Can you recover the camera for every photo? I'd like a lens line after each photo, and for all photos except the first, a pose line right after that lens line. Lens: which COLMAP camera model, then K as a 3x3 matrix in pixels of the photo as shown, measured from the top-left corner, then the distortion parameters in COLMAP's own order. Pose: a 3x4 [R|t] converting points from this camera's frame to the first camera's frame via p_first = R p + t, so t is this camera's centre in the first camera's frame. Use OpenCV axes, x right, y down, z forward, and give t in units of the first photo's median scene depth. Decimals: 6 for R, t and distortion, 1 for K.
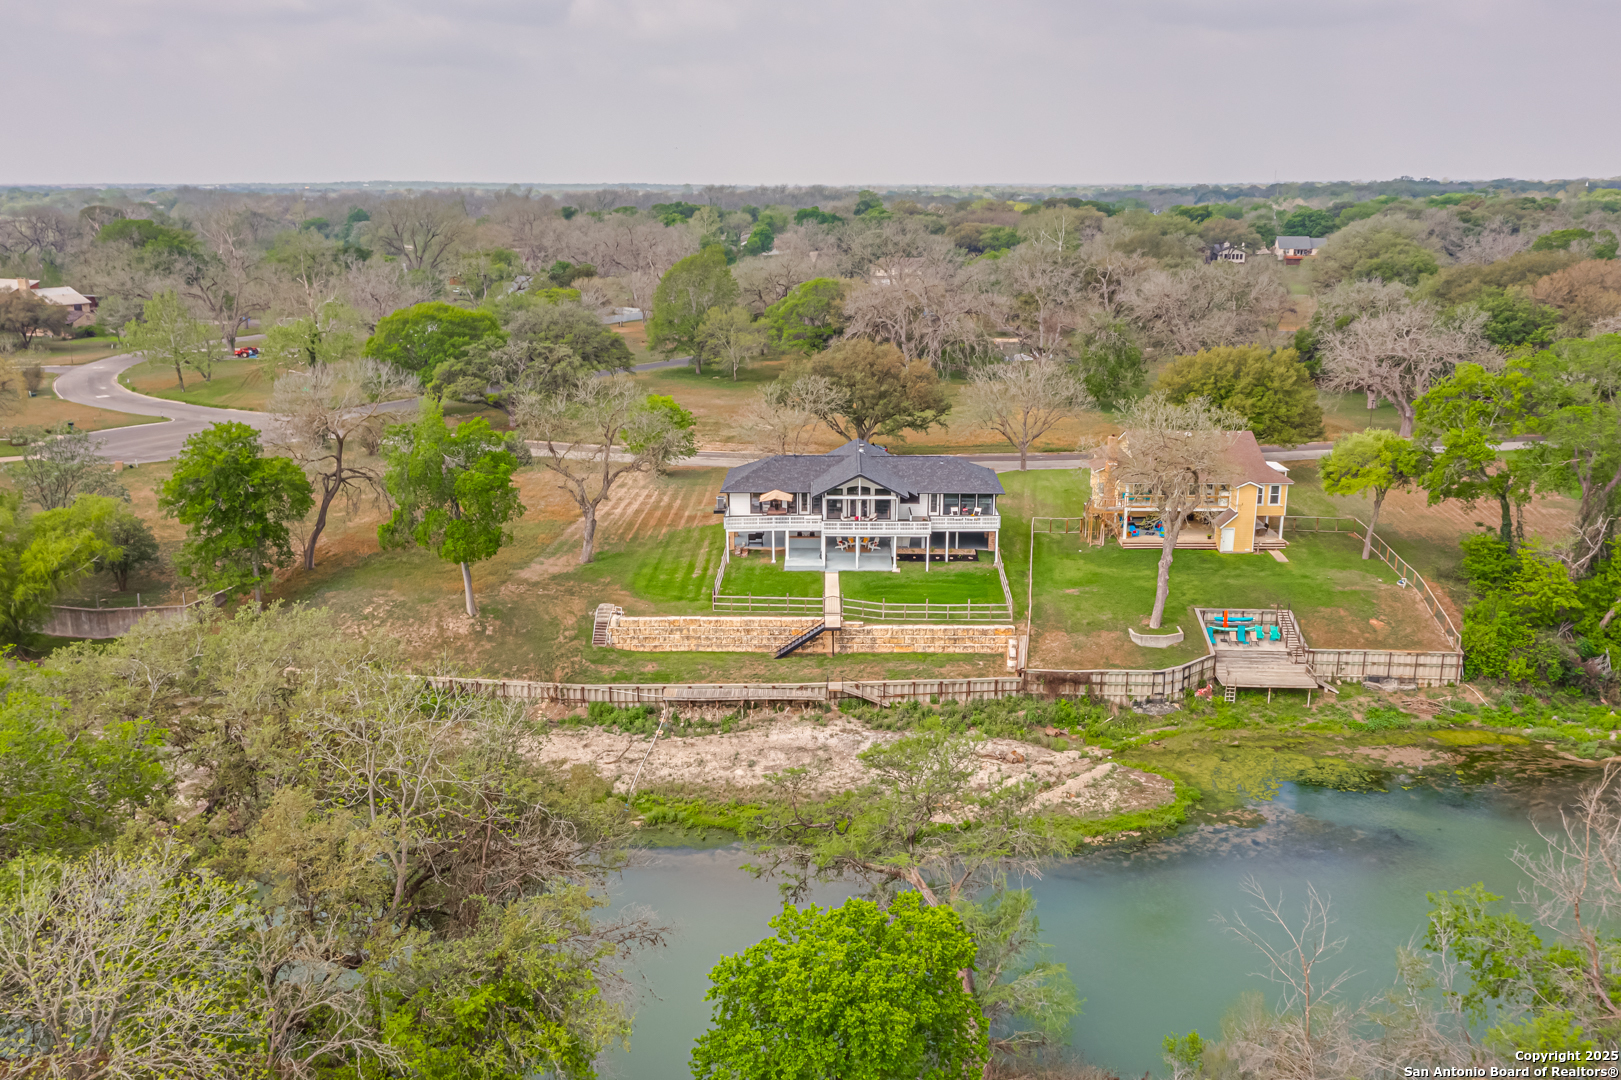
lens RADIAL K [[1292.3, 0, 810.5], [0, 1292.3, 540.0], [0, 0, 1]] dist [0.005815, 0.001859]
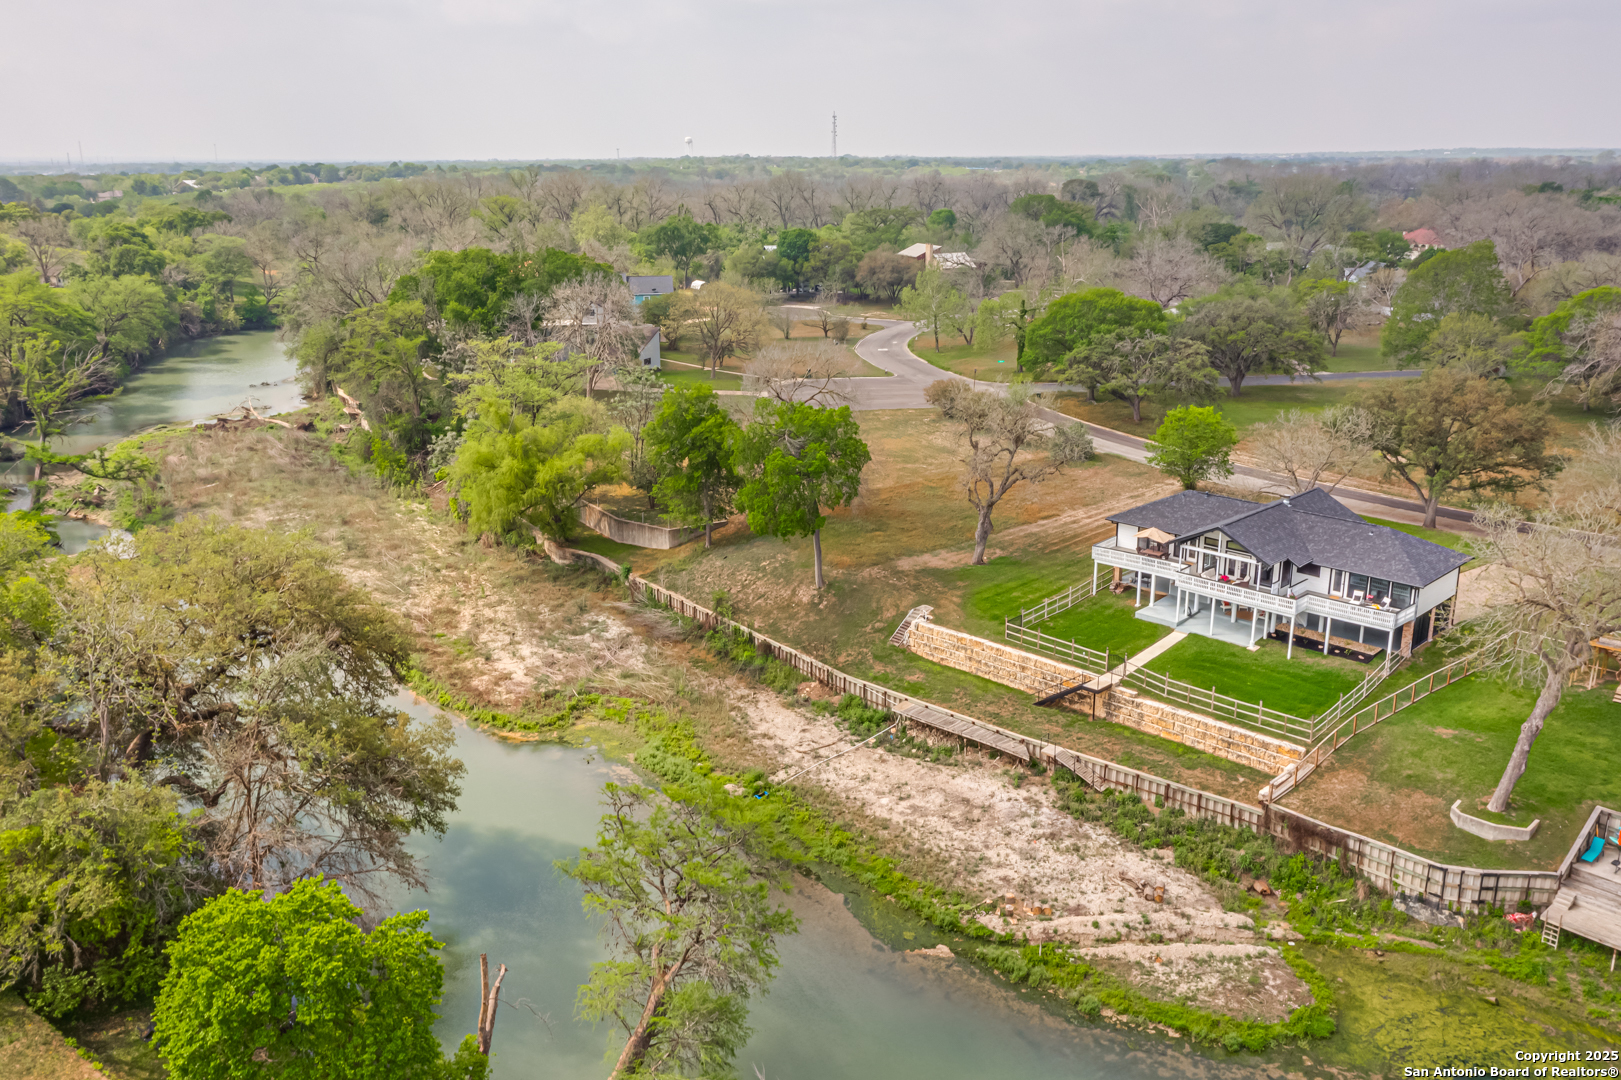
lens RADIAL K [[1292.3, 0, 810.5], [0, 1292.3, 540.0], [0, 0, 1]] dist [0.005815, 0.001859]
pose [[0.723707, 0.193946, -0.662294, 0.435496], [-0.176315, 0.979810, 0.094264, -0.080173], [0.667204, 0.048553, 0.743291, 0.198369]]
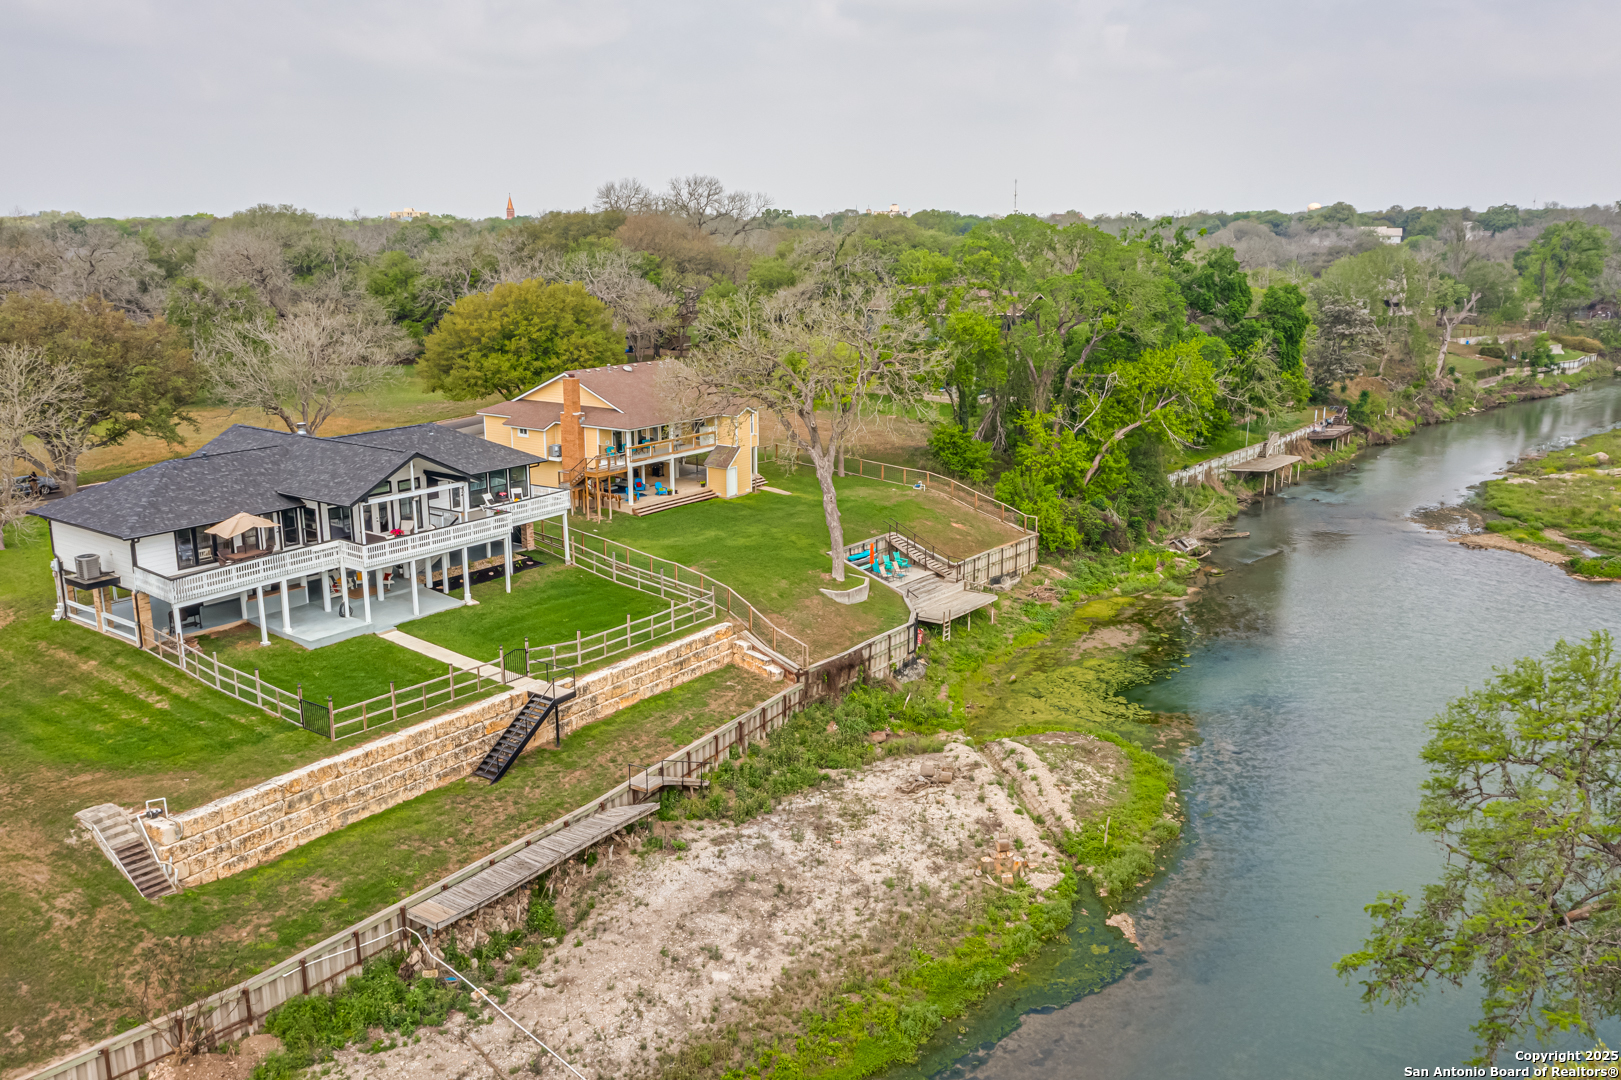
lens RADIAL K [[1272.4, 0, 810.5], [0, 1272.4, 540.0], [0, 0, 1]] dist [-0.003379, -0.000102]
pose [[0.562501, -0.189689, 0.804743, -0.354998], [0.213358, 0.973663, 0.080372, -0.021596], [-0.798794, 0.126489, 0.588158, 0.553473]]
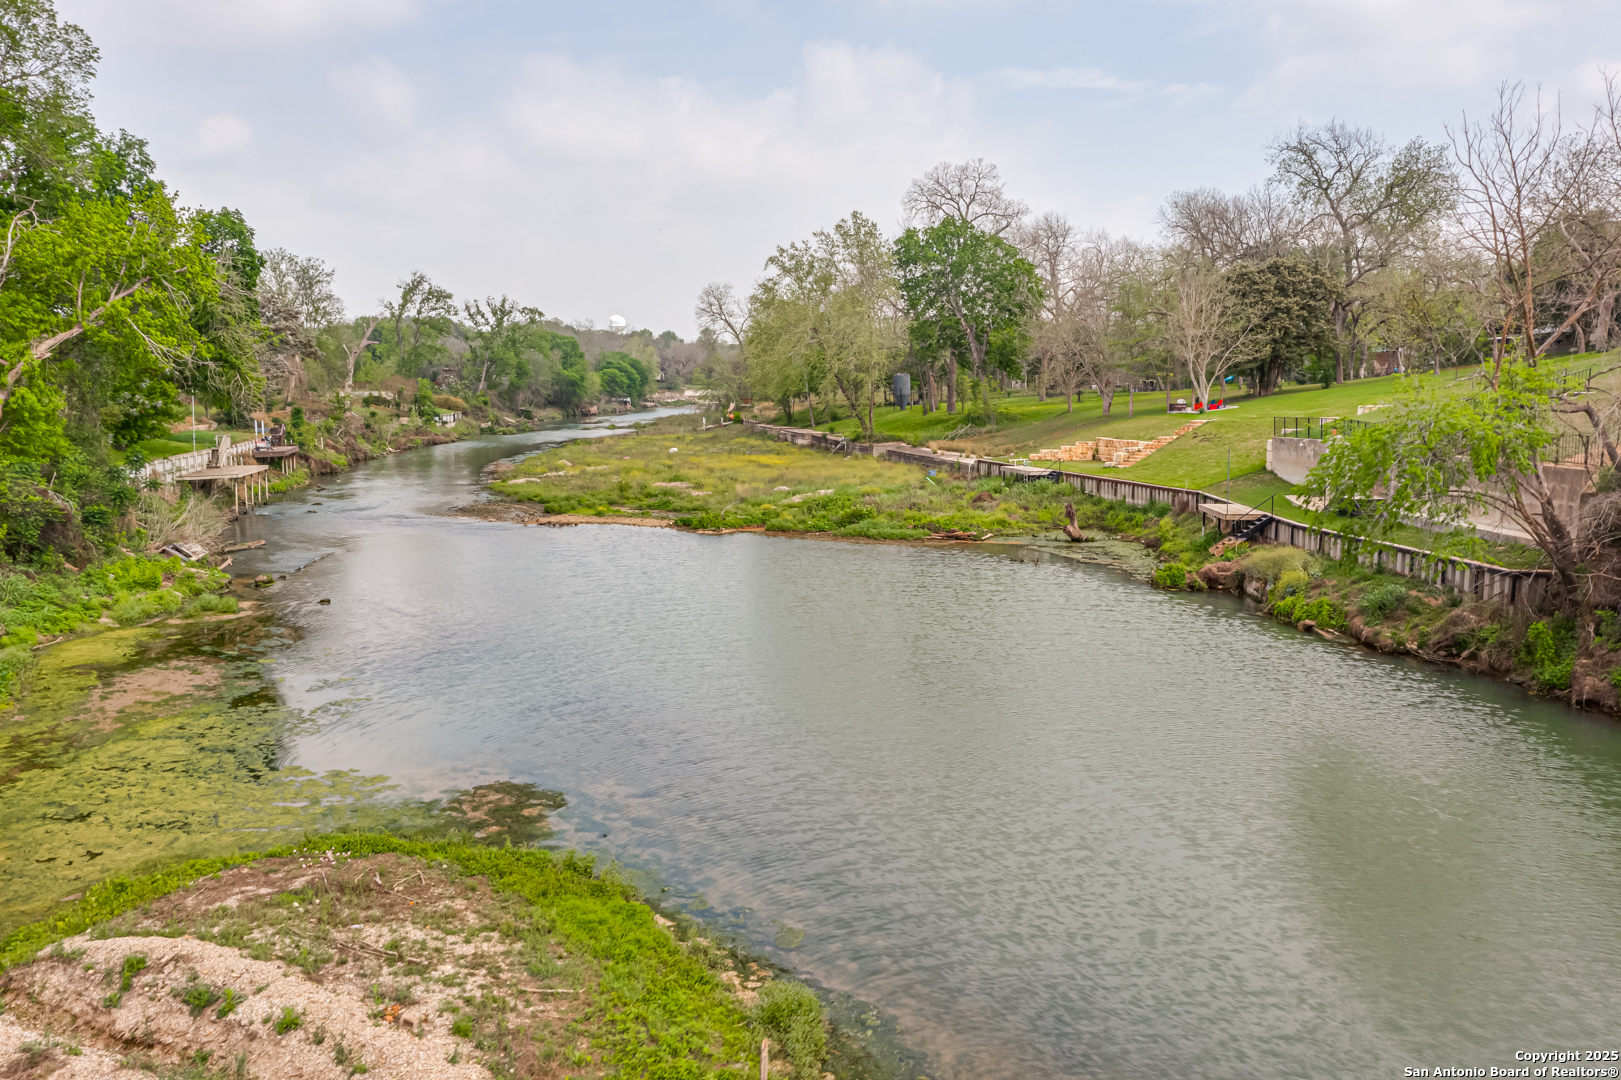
lens RADIAL K [[1292.3, 0, 810.5], [0, 1292.3, 540.0], [0, 0, 1]] dist [0.005815, 0.001859]
pose [[-0.282102, -0.117176, 0.952202, -0.011569], [0.246224, 0.950426, 0.189905, 0.081937], [-0.927250, 0.288028, -0.239265, 0.792208]]
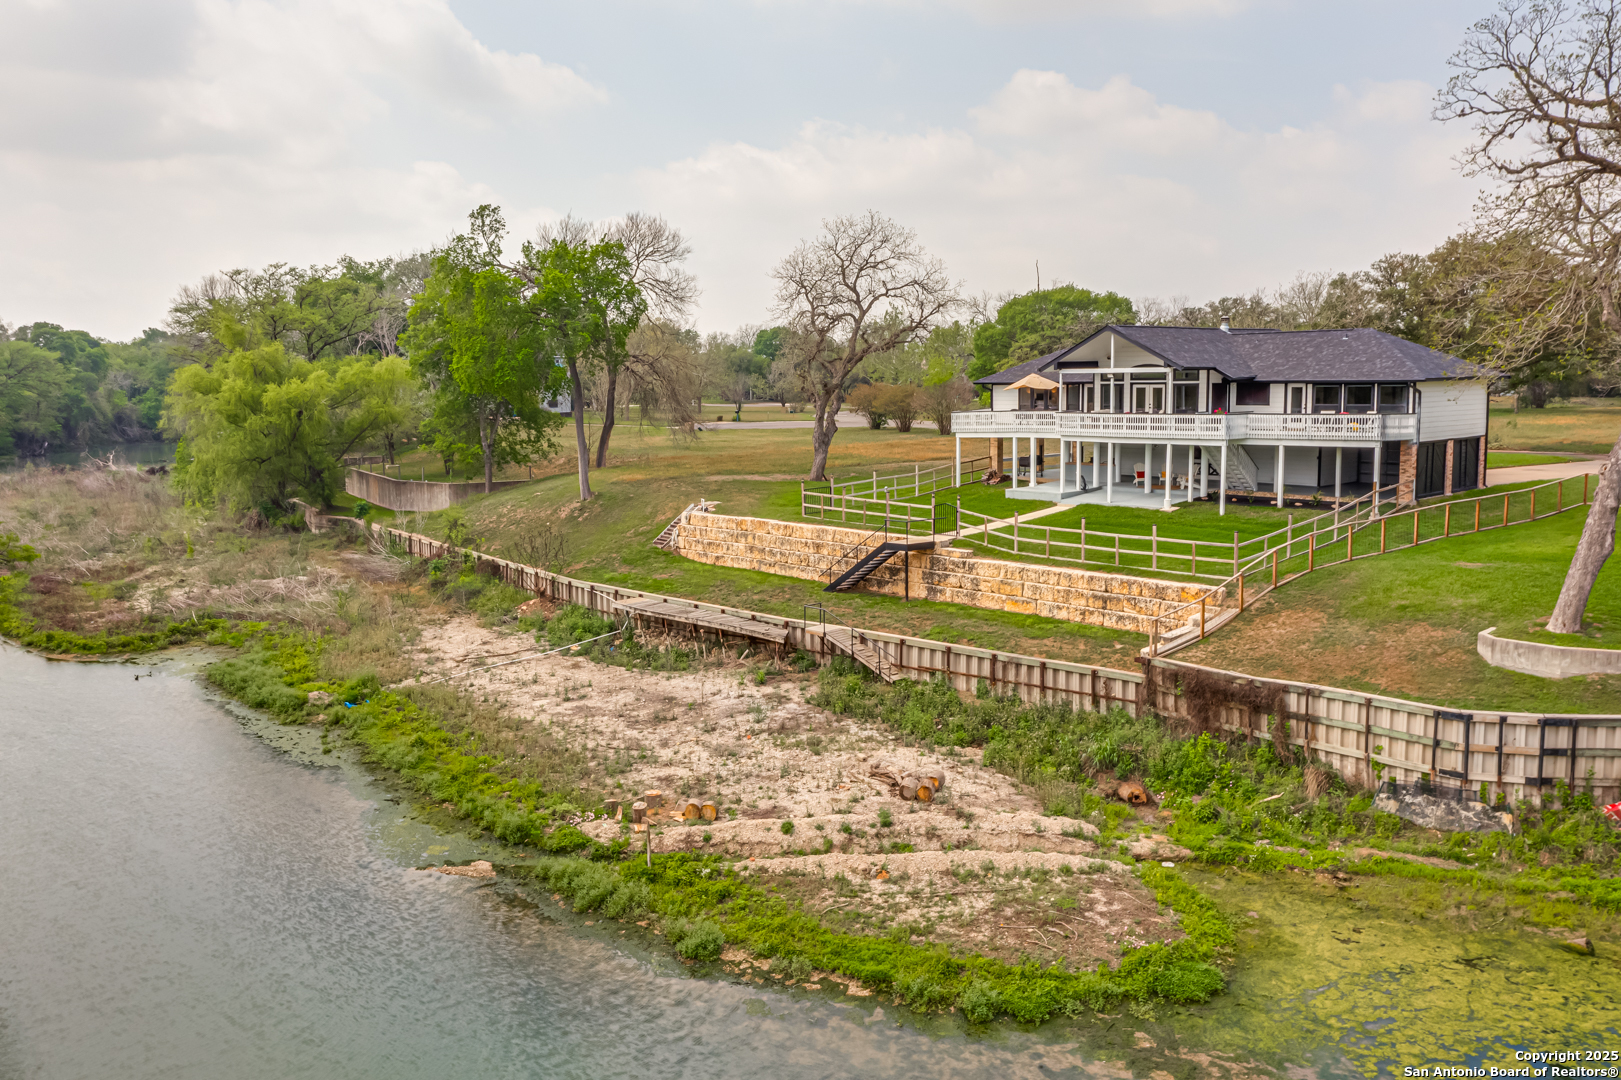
lens RADIAL K [[1292.3, 0, 810.5], [0, 1292.3, 540.0], [0, 0, 1]] dist [0.005815, 0.001859]
pose [[0.691819, 0.084736, -0.717082, 0.381864], [-0.177127, 0.982663, -0.054768, 0.100349], [0.700009, 0.164904, 0.694834, 0.568021]]
